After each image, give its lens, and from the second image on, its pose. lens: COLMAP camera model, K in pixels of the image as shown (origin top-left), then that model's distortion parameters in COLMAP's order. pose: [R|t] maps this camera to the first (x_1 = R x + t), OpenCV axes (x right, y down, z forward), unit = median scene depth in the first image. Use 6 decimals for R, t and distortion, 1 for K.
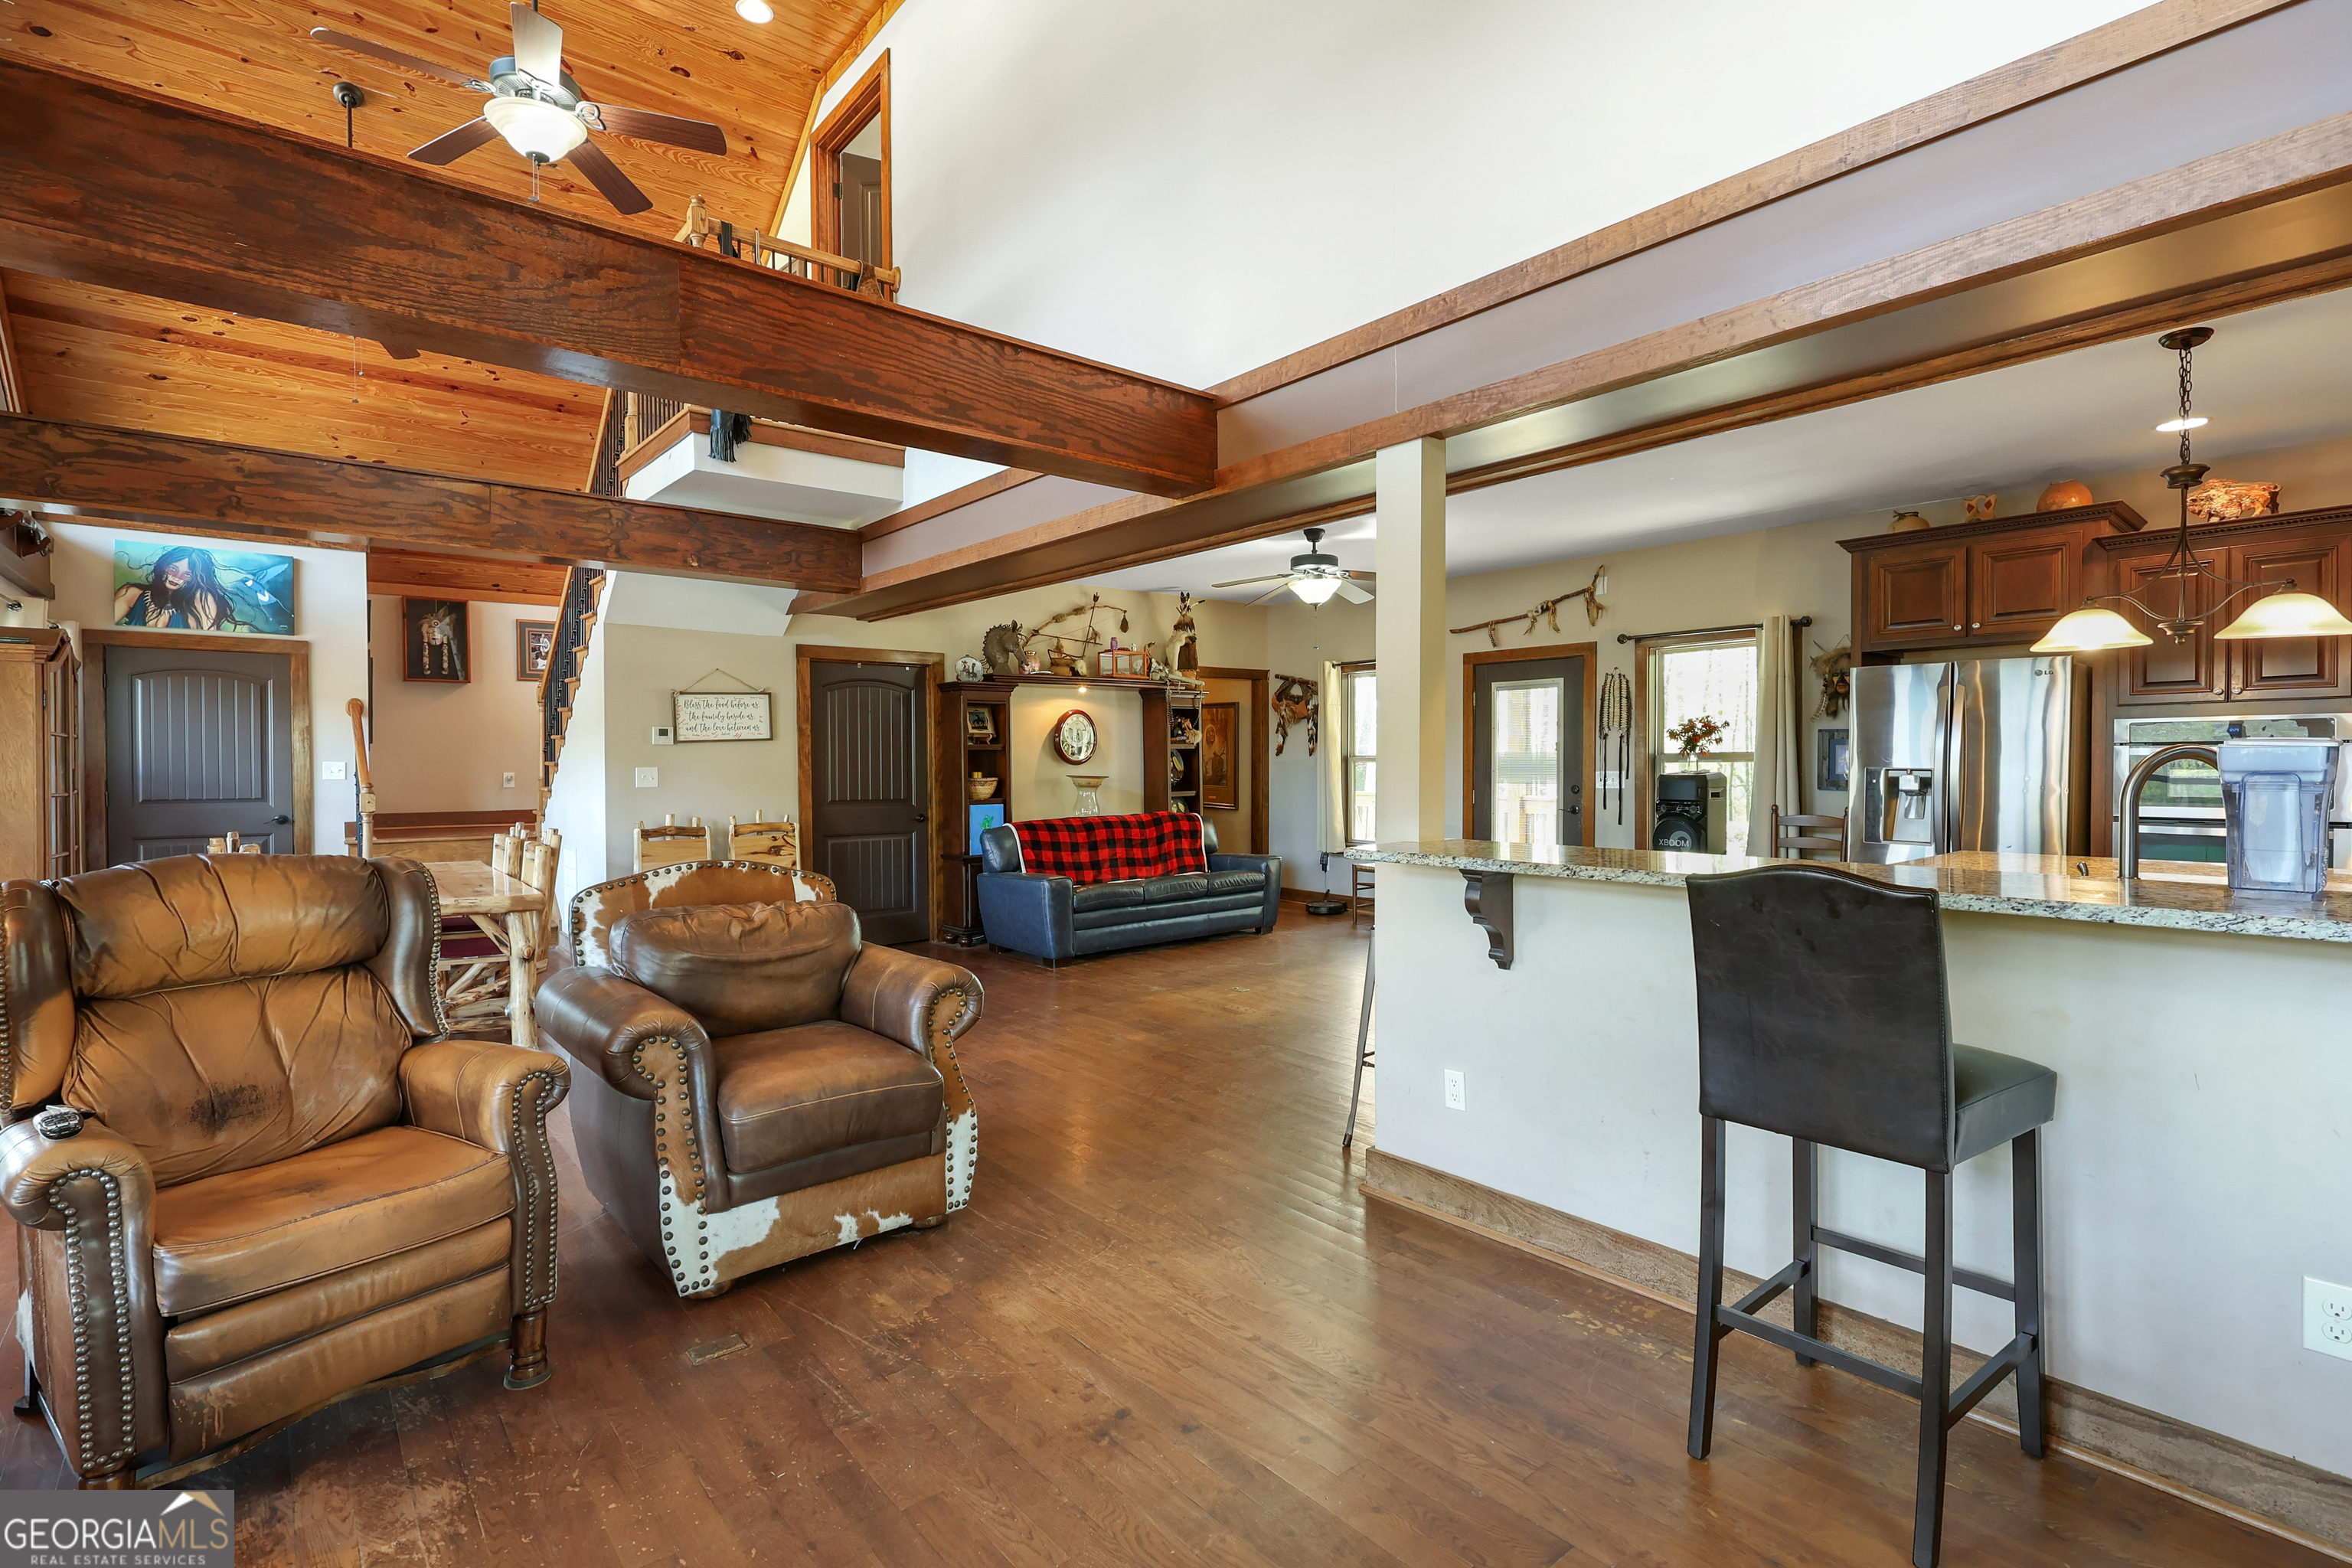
lens RADIAL K [[1140.6, 0, 1204.9], [0, 1140.6, 827.0], [0, 0, 1]] dist [0.001355, 0.002590]
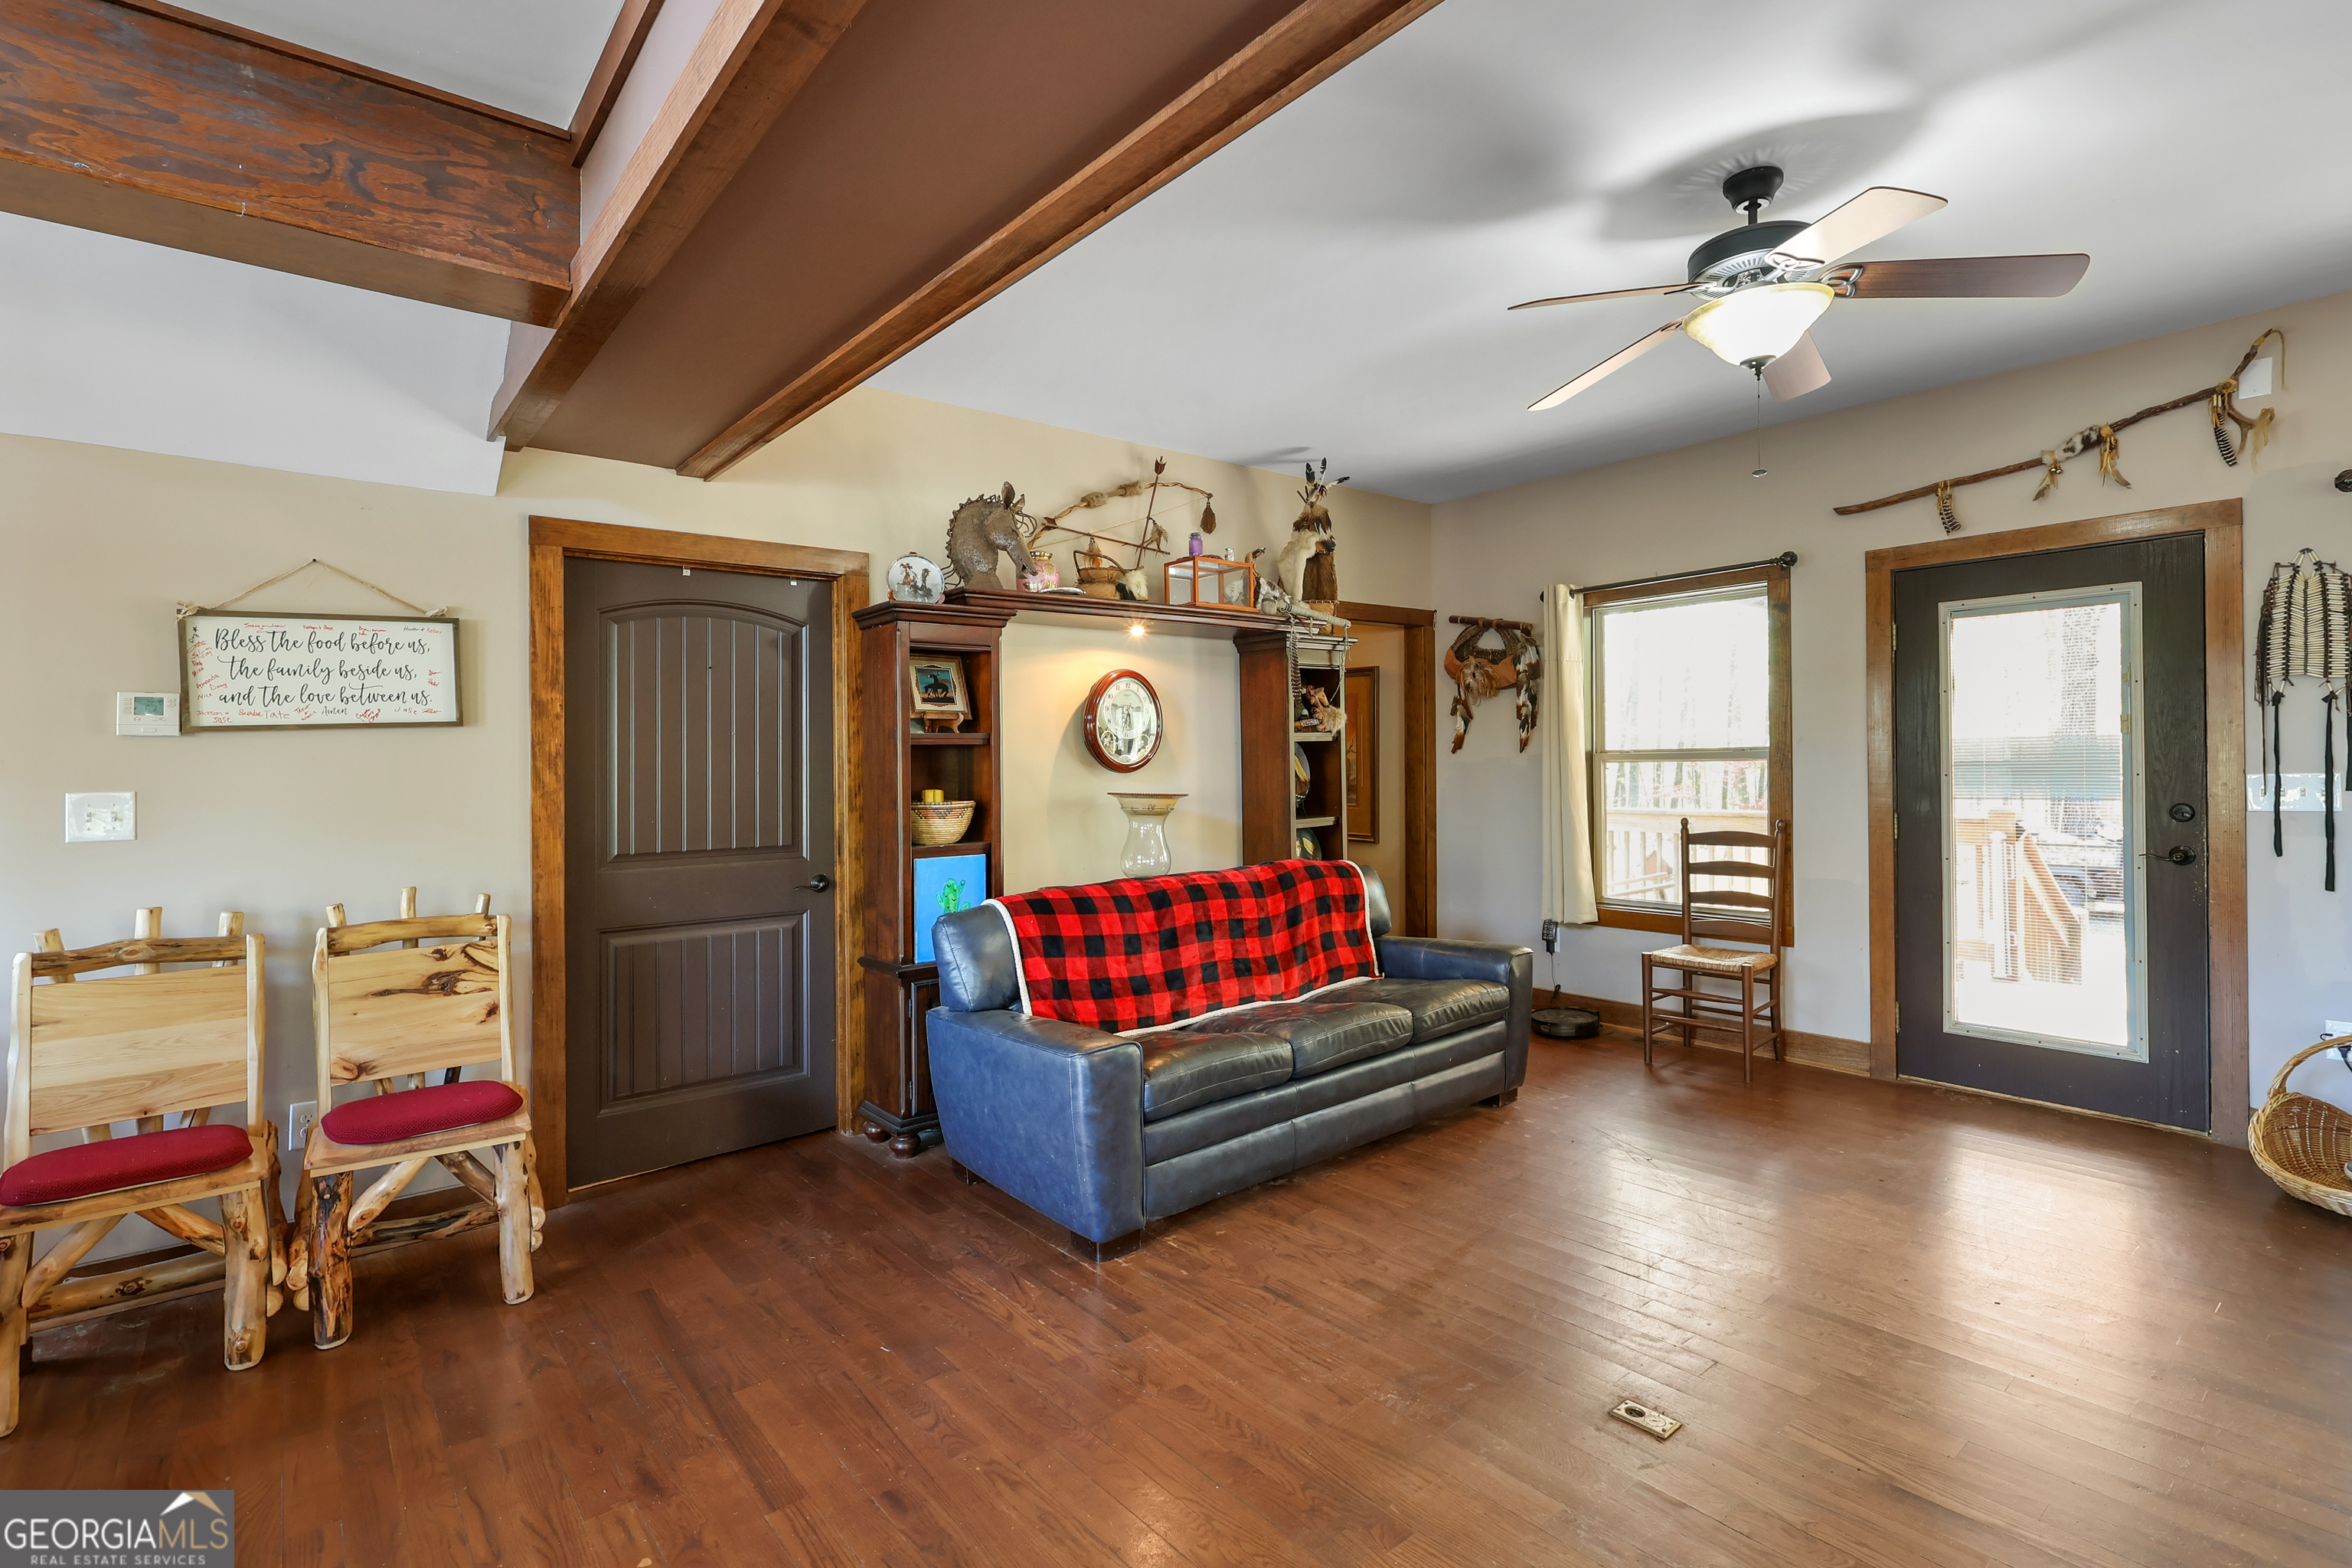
lens RADIAL K [[1140.6, 0, 1179.4], [0, 1140.6, 749.1], [0, 0, 1]] dist [0.001355, 0.002590]
pose [[0.999577, -0.011055, -0.026889, -0.080145], [0.009091, 0.997358, -0.072076, -0.029257], [0.027615, 0.071801, 0.997037, 0.513500]]
